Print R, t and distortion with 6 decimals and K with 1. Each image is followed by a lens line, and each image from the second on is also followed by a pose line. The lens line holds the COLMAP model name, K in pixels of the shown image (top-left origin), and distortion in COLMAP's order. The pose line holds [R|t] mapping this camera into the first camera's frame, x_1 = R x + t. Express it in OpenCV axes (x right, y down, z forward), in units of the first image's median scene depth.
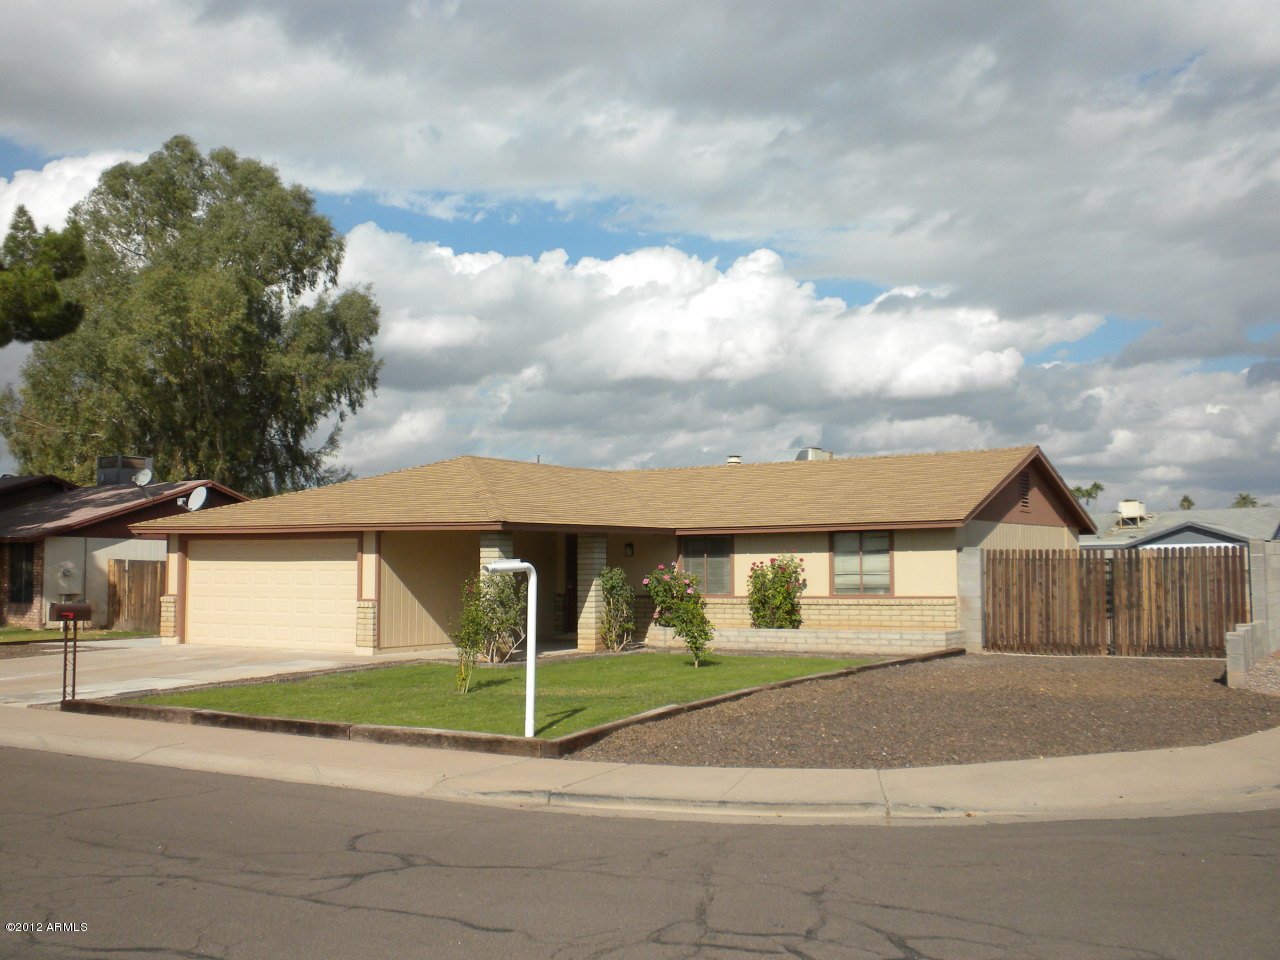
lens RADIAL K [[1311.8, 0, 667.1], [0, 1311.8, 469.1], [0, 0, 1]] dist [0.004155, 0.000000]
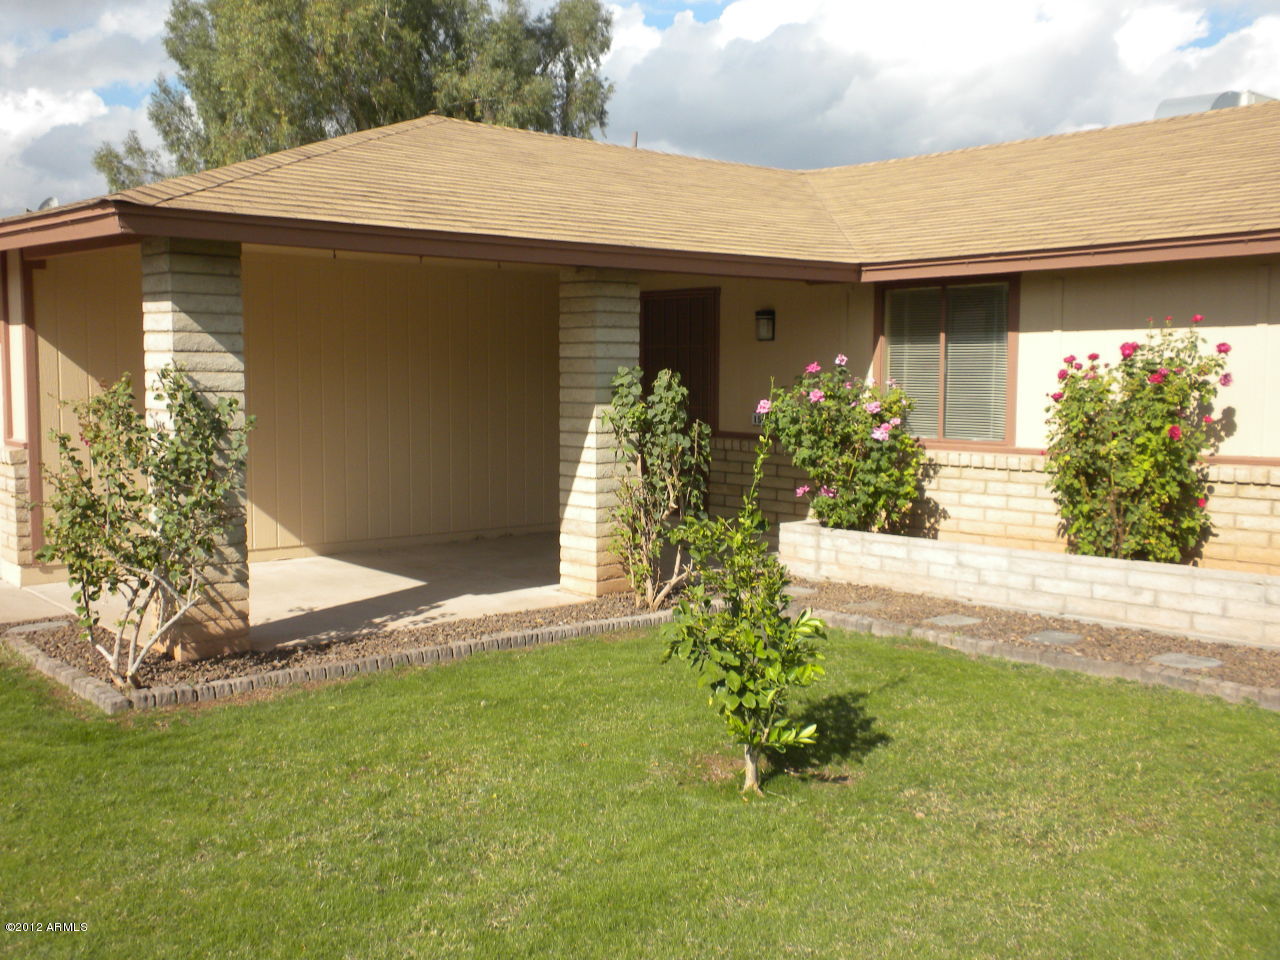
lens RADIAL K [[1311.8, 0, 652.5], [0, 1311.8, 523.1], [0, 0, 1]] dist [0.004155, 0.000000]
pose [[0.959389, 0.036790, -0.279677, 0.060811], [0.018388, 0.981193, 0.192150, 0.047848], [0.281486, -0.189490, 0.940670, 0.659062]]
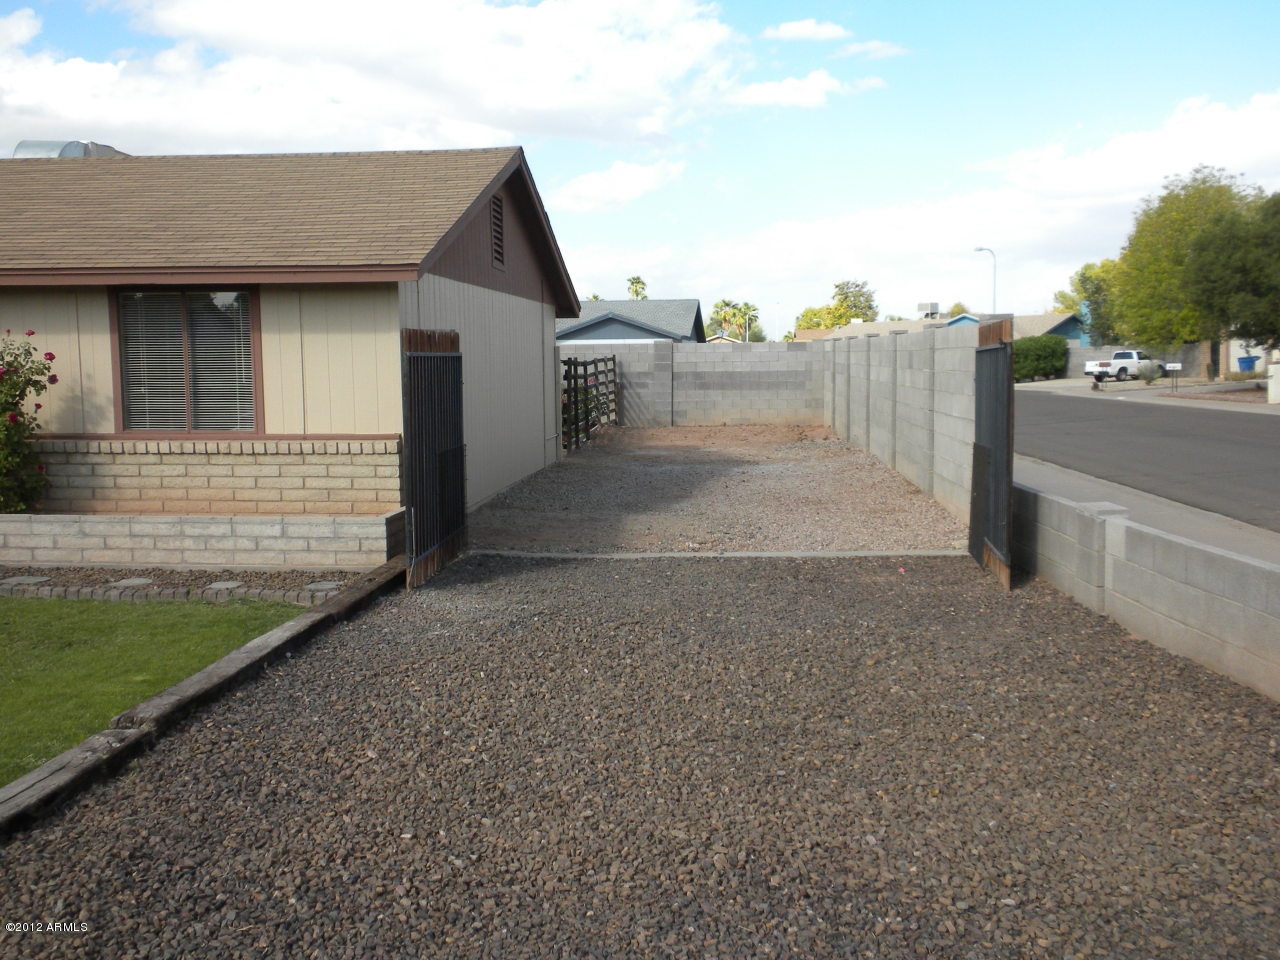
lens RADIAL K [[1311.8, 0, 637.1], [0, 1311.8, 474.7], [0, 0, 1]] dist [0.004155, 0.000000]
pose [[0.894232, -0.038642, 0.445932, 0.083249], [-0.035928, 0.986855, 0.157564, 0.033315], [-0.446159, -0.156921, 0.881089, 0.526589]]
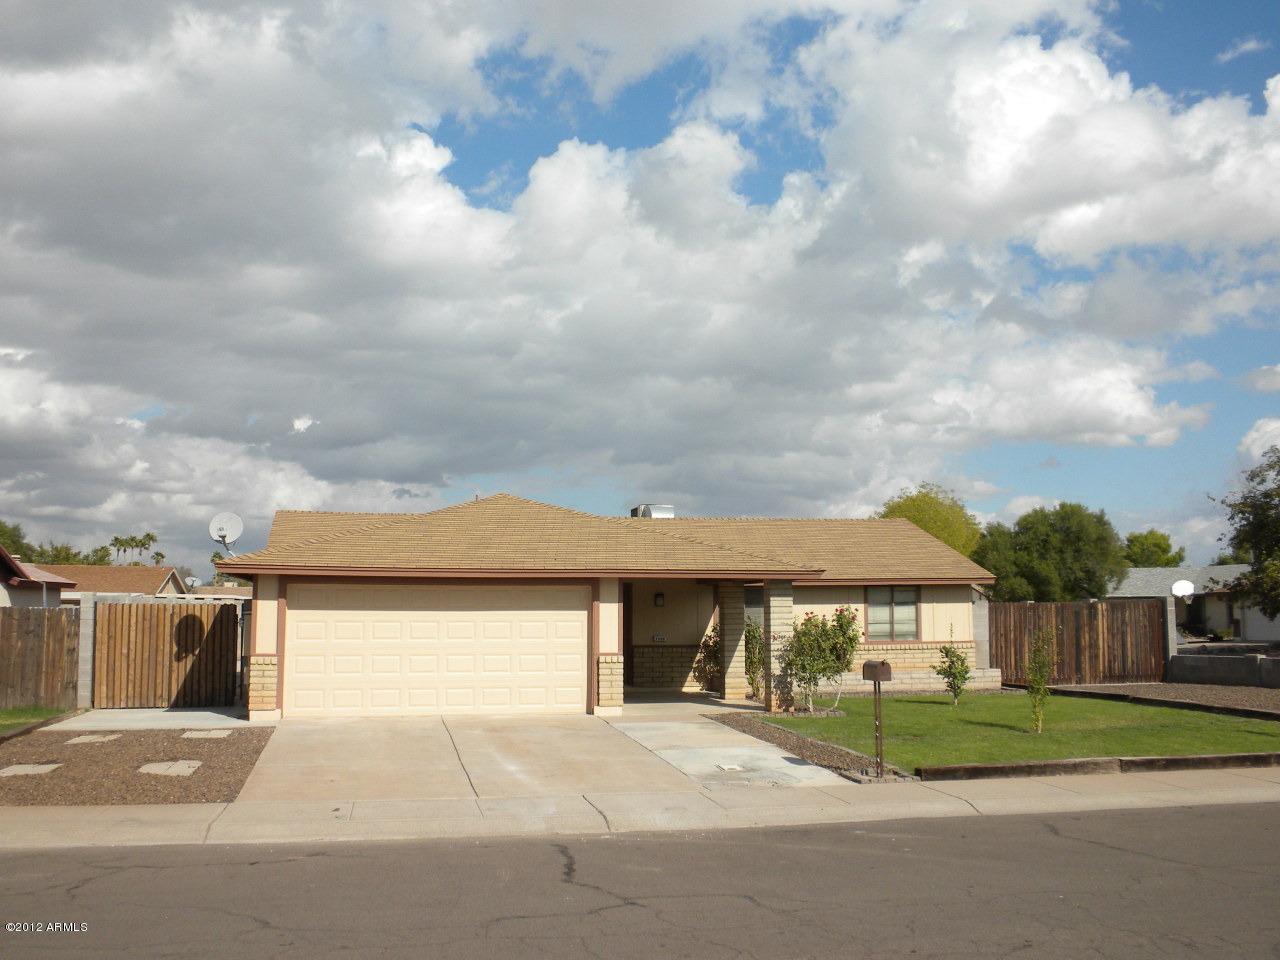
lens RADIAL K [[1311.8, 0, 636.5], [0, 1311.8, 484.3], [0, 0, 1]] dist [0.004155, 0.000000]
pose [[0.712397, 0.070957, 0.698180, -0.827812], [-0.051864, 0.997478, -0.048454, 0.025964], [-0.699857, -0.001692, 0.714281, 0.333128]]
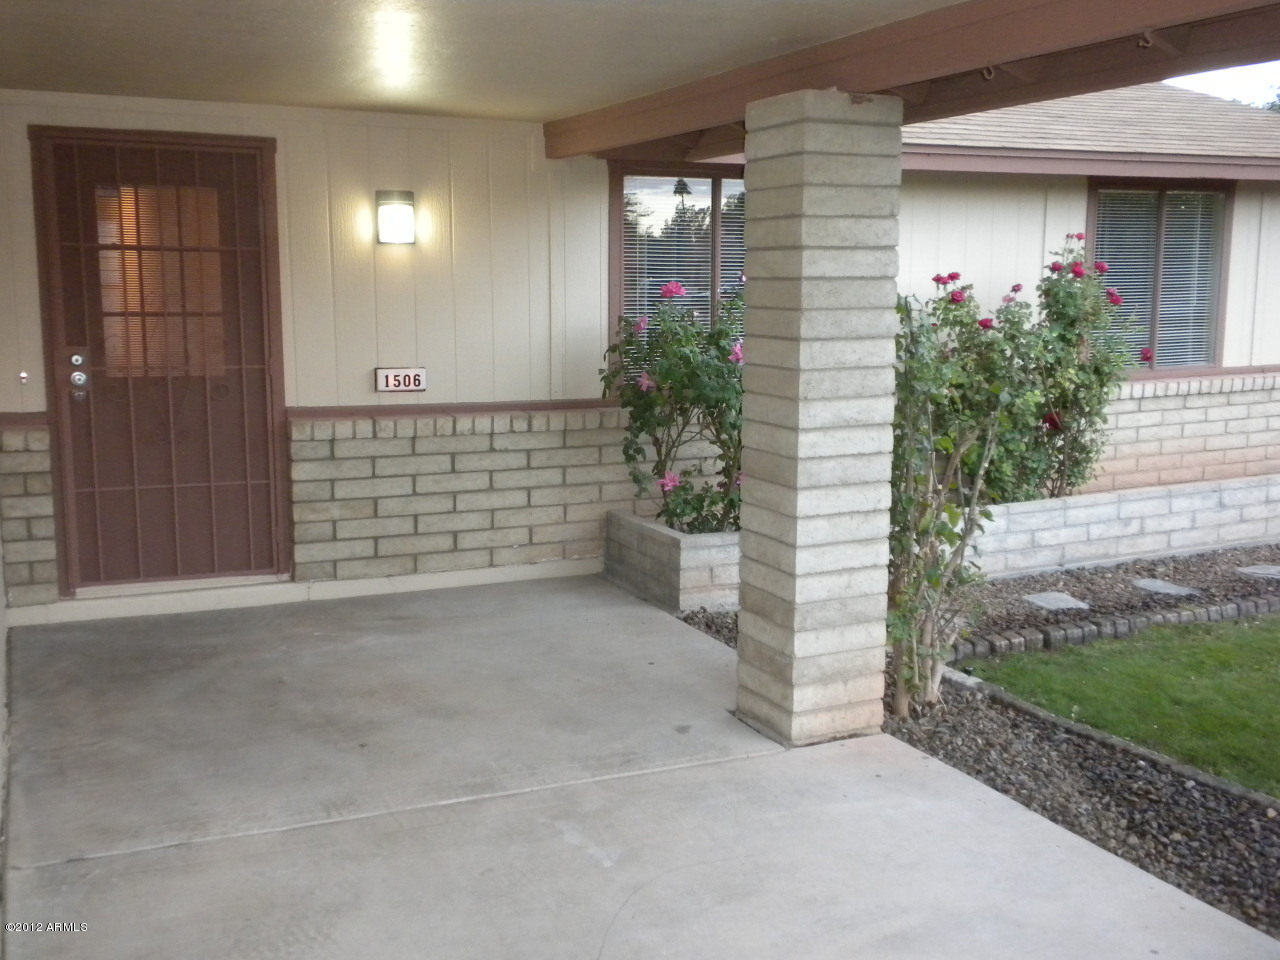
lens RADIAL K [[1311.8, 0, 632.9], [0, 1311.8, 486.9], [0, 0, 1]] dist [0.004155, 0.000000]
pose [[0.526549, -0.129882, 0.840165, -0.233381], [-0.069178, 0.978438, 0.194613, 0.067320], [-0.847325, -0.160594, 0.506211, 0.931998]]
